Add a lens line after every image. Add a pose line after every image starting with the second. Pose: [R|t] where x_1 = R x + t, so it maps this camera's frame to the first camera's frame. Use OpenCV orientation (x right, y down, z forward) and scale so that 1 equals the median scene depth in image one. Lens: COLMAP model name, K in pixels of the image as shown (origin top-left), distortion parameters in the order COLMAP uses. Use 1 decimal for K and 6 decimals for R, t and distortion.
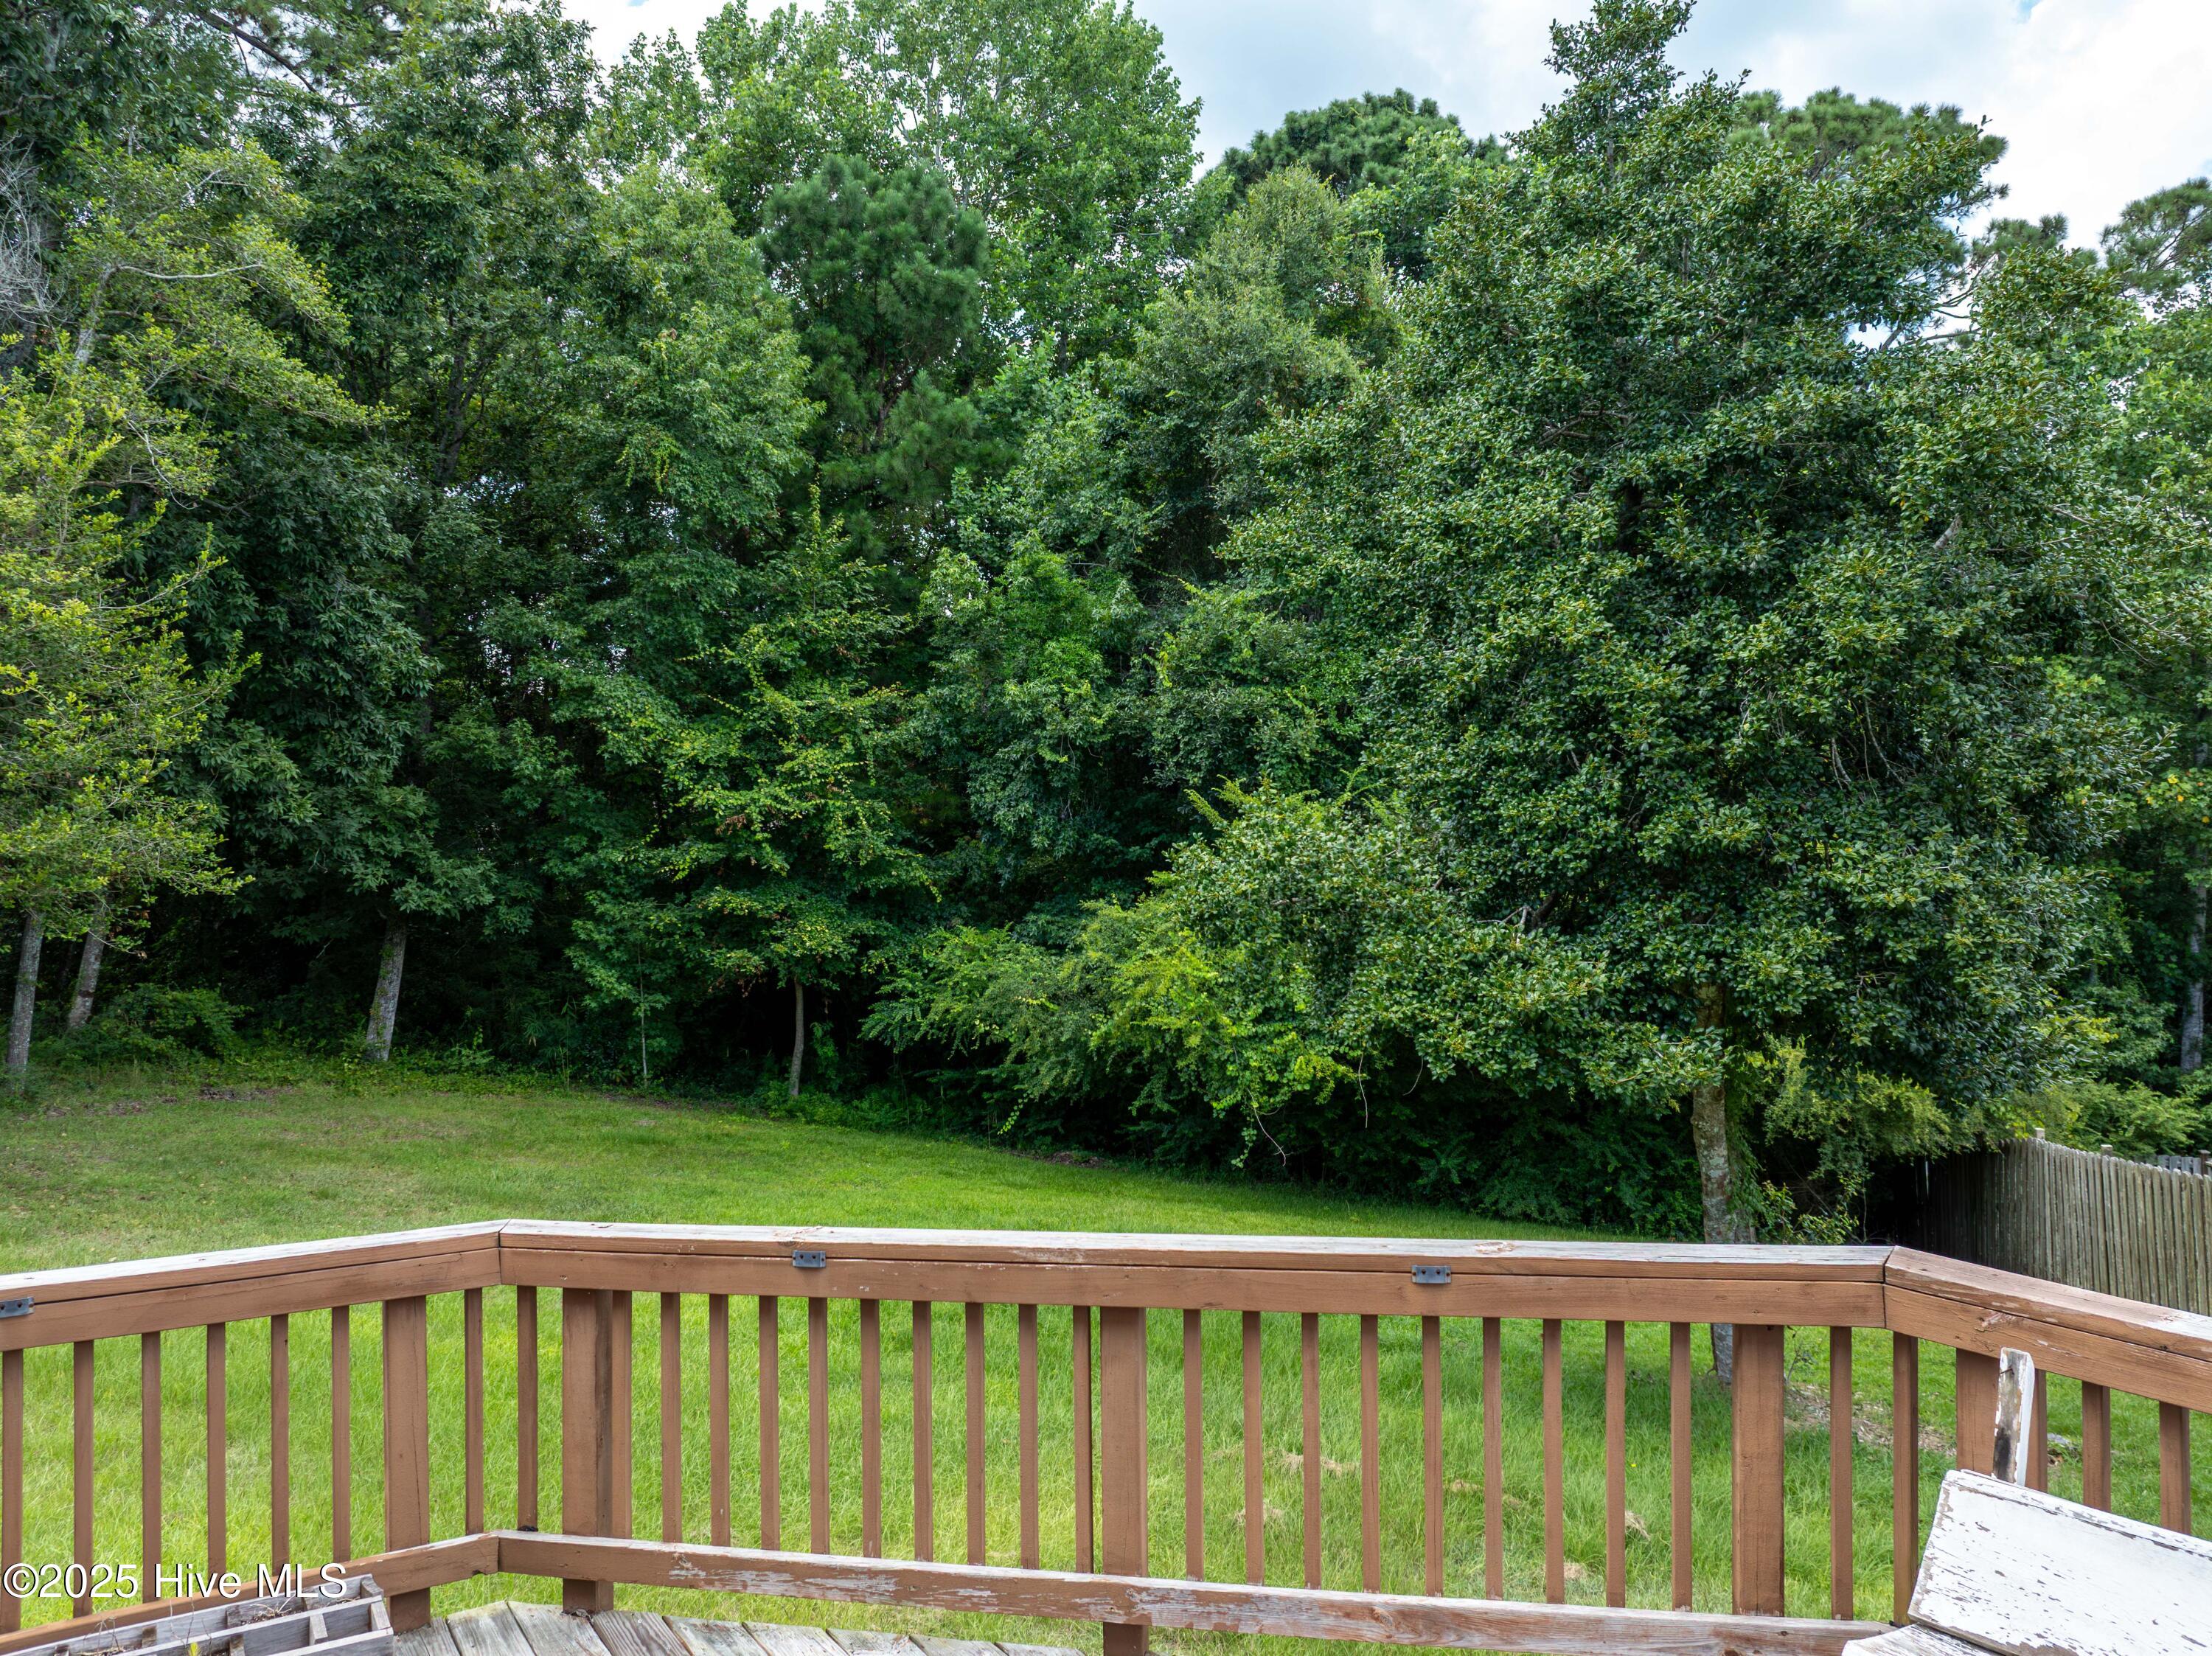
lens RADIAL K [[1558.2, 0, 1103.5], [0, 1558.2, 823.4], [0, 0, 1]] dist [-0.038999, 0.003984]
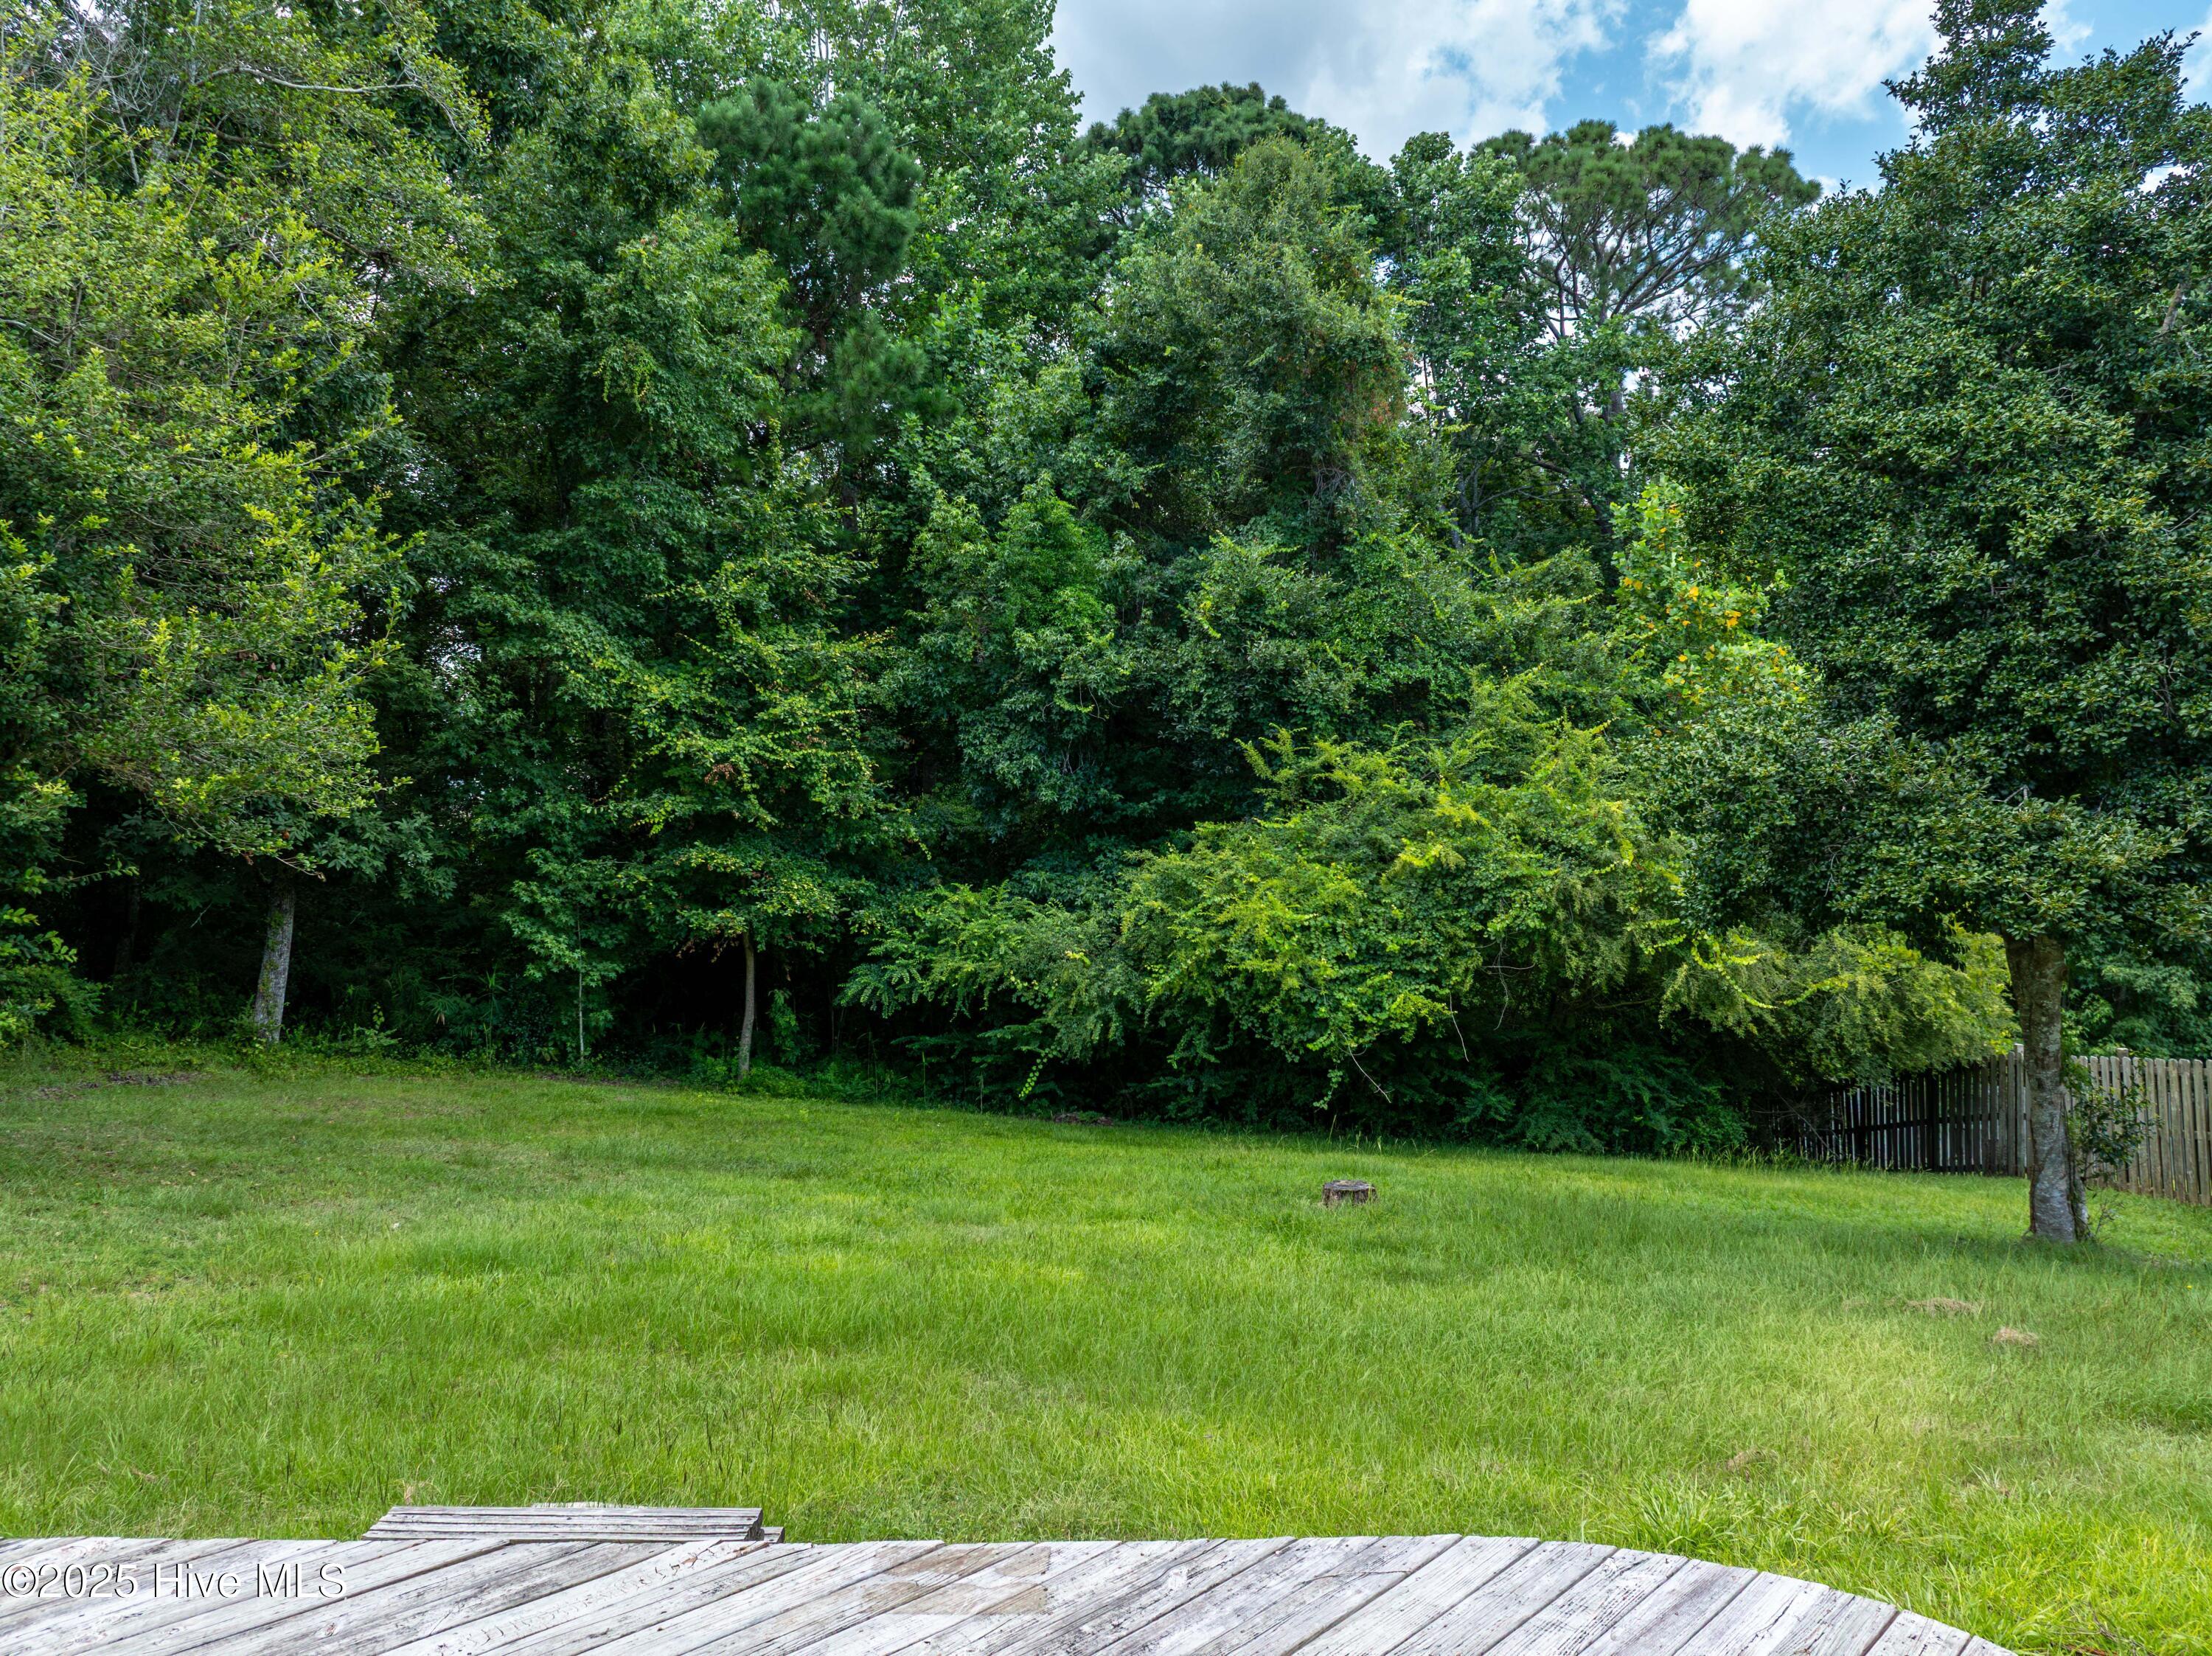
lens RADIAL K [[1558.2, 0, 1103.7], [0, 1558.2, 828.8], [0, 0, 1]] dist [-0.038999, 0.003984]
pose [[0.972503, 0.004512, 0.232847, -0.225352], [-0.004338, 0.999990, -0.001259, 0.032663], [-0.232850, 0.000214, 0.972513, 0.043375]]
